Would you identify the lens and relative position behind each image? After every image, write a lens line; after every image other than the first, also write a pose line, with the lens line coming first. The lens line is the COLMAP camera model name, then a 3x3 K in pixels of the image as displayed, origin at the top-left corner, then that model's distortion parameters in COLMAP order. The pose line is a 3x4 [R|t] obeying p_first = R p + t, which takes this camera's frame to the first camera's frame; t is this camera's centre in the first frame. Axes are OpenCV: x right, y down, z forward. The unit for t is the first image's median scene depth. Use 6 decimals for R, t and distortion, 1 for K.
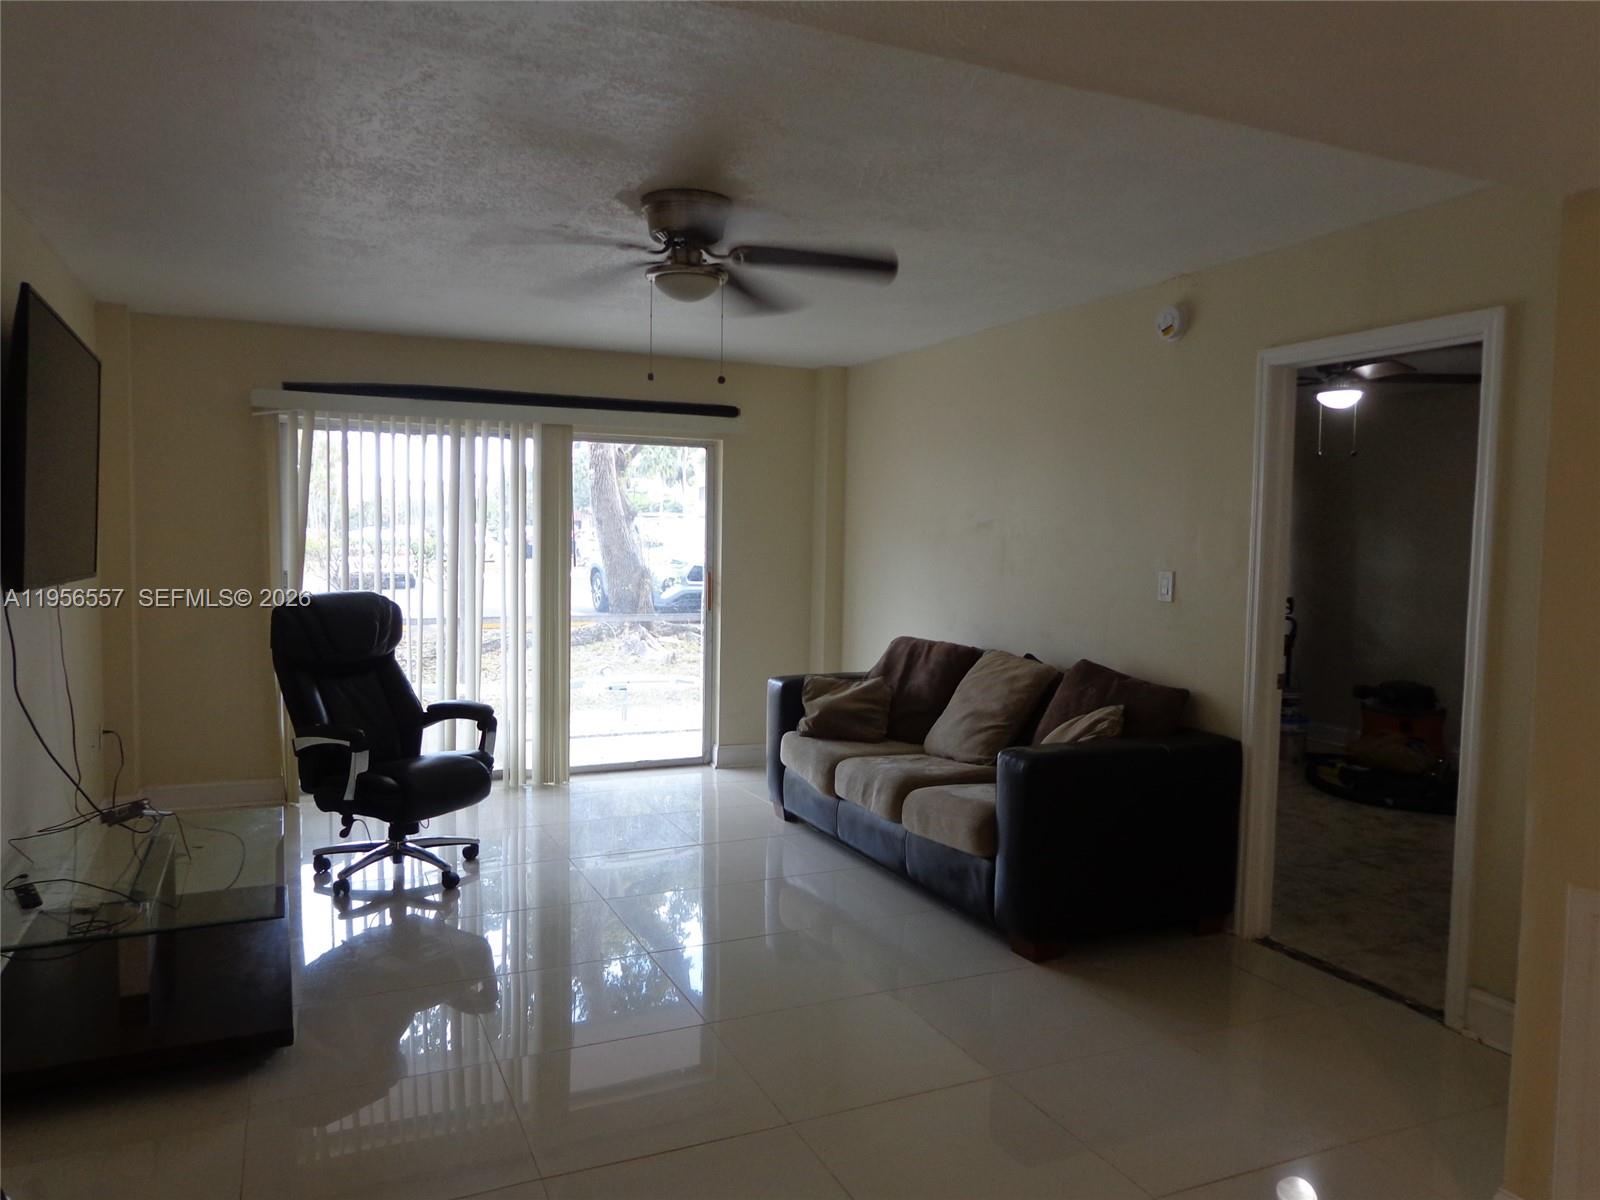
lens RADIAL K [[1133.6, 0, 800.0], [0, 1133.6, 600.0], [0, 0, 1]] dist [0.022313, 0.003120]
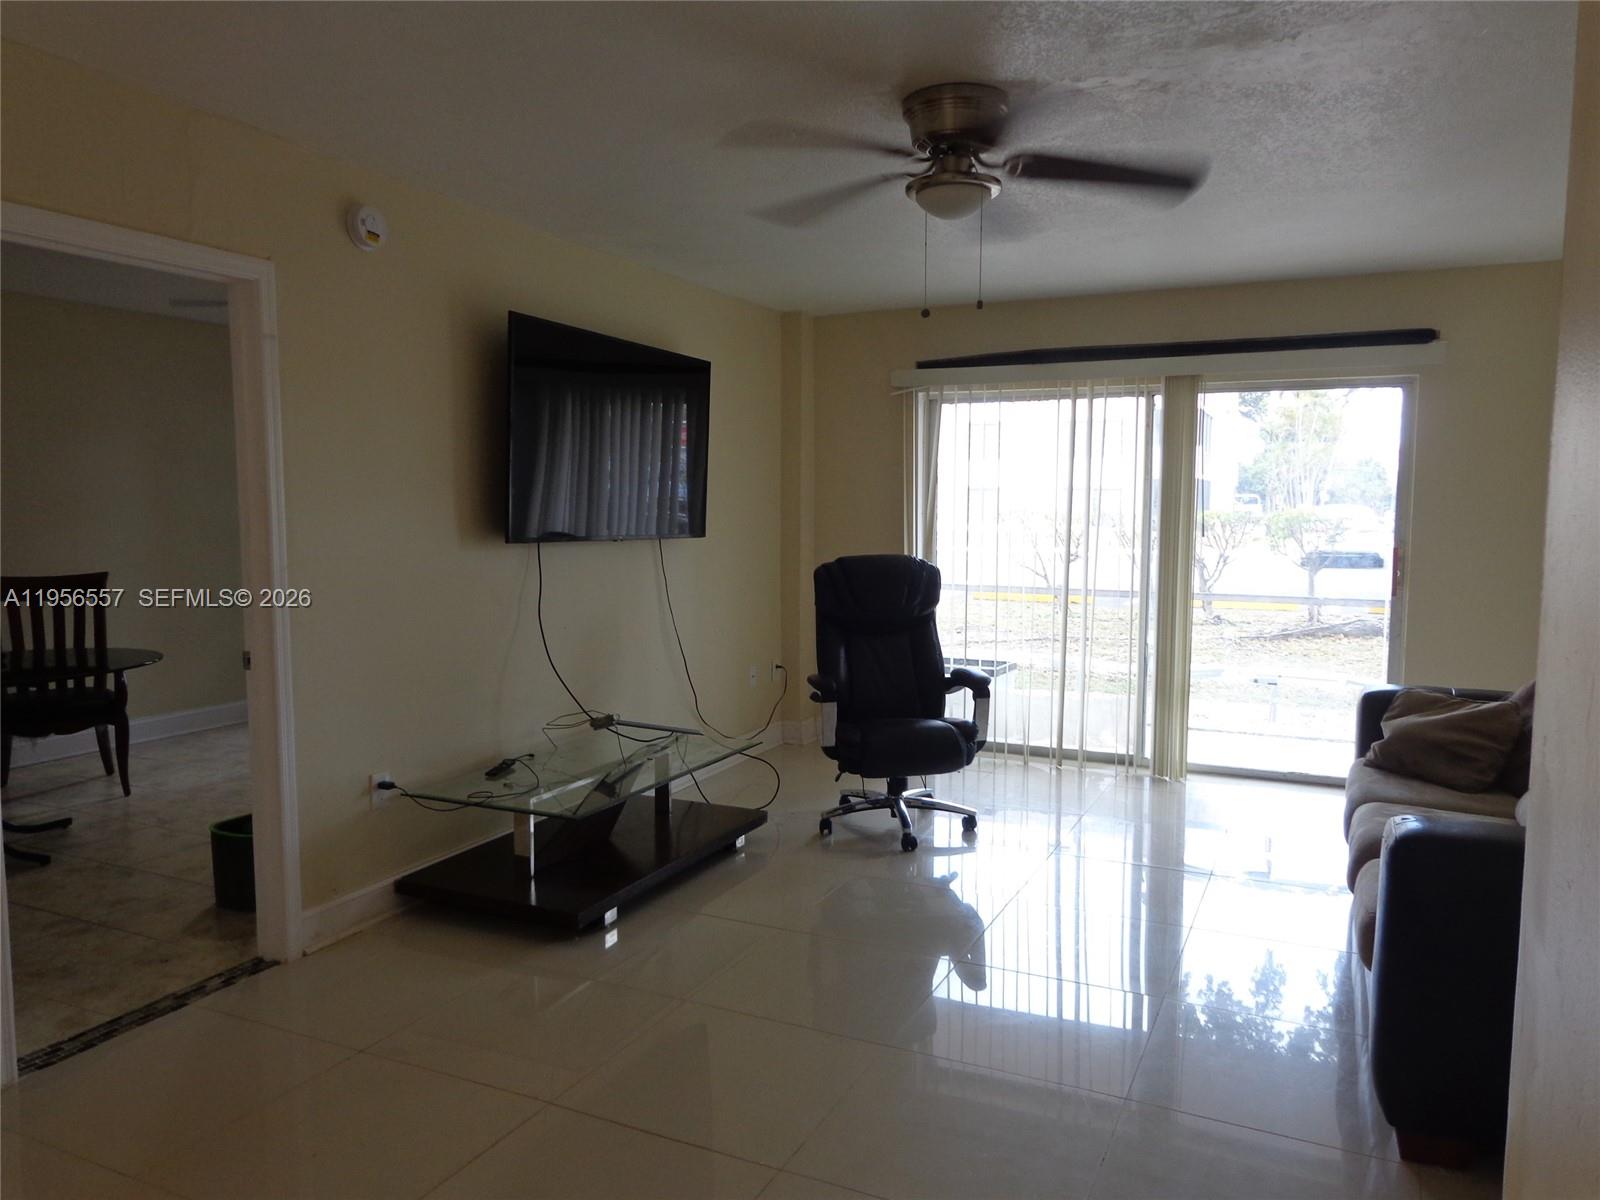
lens RADIAL K [[1133.6, 0, 800.0], [0, 1133.6, 600.0], [0, 0, 1]] dist [0.022313, 0.003120]
pose [[0.650632, 0.054183, -0.757458, 0.303569], [-0.039369, 0.998517, 0.037610, -0.001796], [0.758372, 0.005350, 0.651800, 0.216969]]
